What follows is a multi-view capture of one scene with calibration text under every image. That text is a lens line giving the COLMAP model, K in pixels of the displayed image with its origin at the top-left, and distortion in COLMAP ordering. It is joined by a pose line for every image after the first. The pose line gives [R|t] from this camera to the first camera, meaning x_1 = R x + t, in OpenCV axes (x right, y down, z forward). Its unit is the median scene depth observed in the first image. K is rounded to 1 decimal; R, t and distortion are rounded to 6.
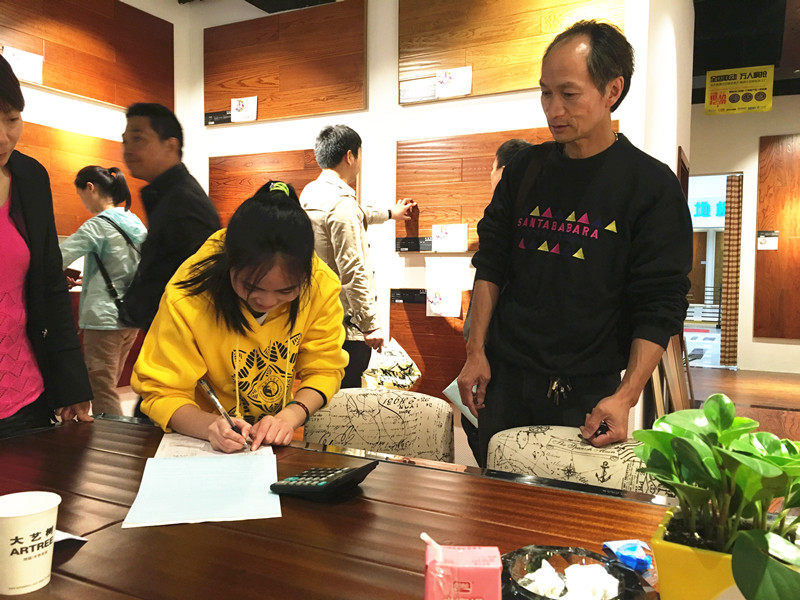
lens RADIAL K [[677.4, 0, 401.4], [0, 677.4, 306.1], [0, 0, 1]] dist [0.053624, -0.063986]
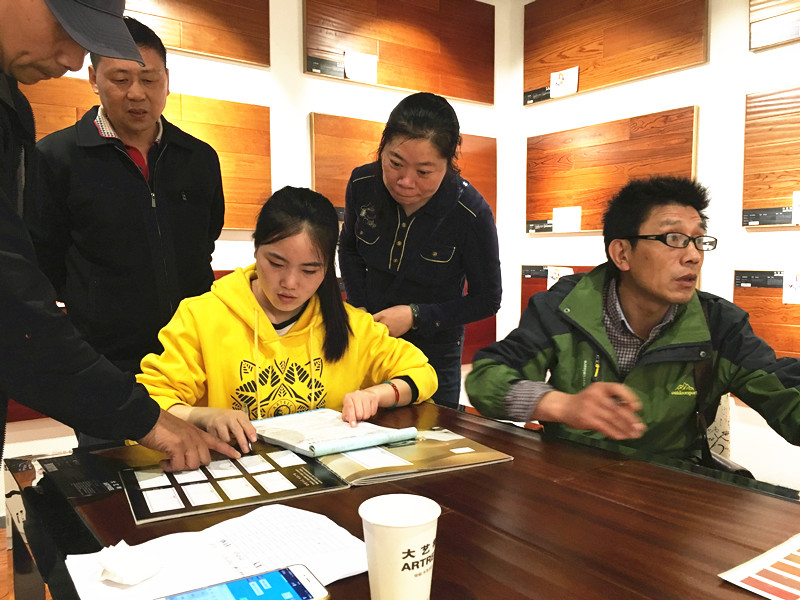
lens RADIAL K [[677.4, 0, 402.9], [0, 677.4, 307.0], [0, 0, 1]] dist [0.053624, -0.063986]
pose [[0.897938, 0.015978, -0.439831, -0.010081], [-0.005147, 0.999654, 0.025806, 0.000212], [0.440091, -0.020909, 0.897710, 0.043207]]
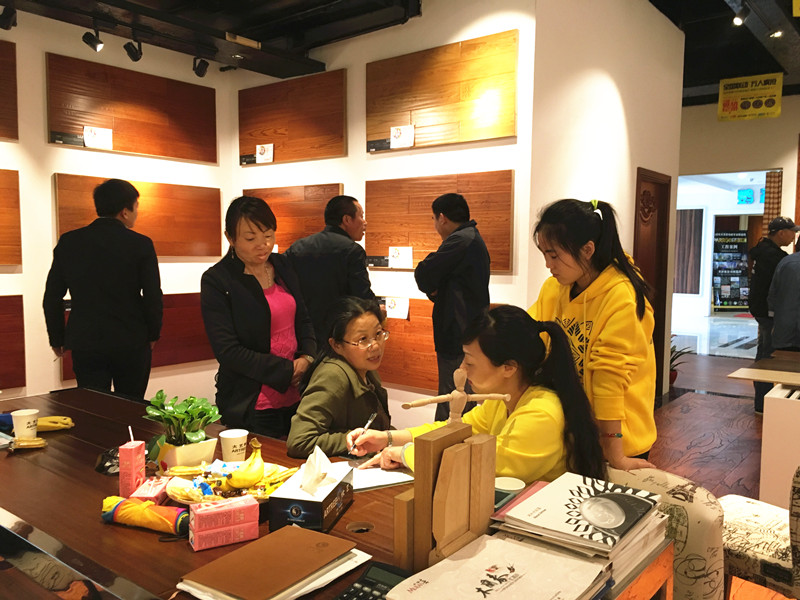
lens RADIAL K [[677.4, 0, 401.7], [0, 677.4, 304.4], [0, 0, 1]] dist [0.053624, -0.063986]
pose [[0.982470, 0.011170, -0.186085, 0.274762], [-0.005402, 0.999490, 0.031477, -0.044975], [0.186341, -0.029920, 0.982029, -0.235727]]
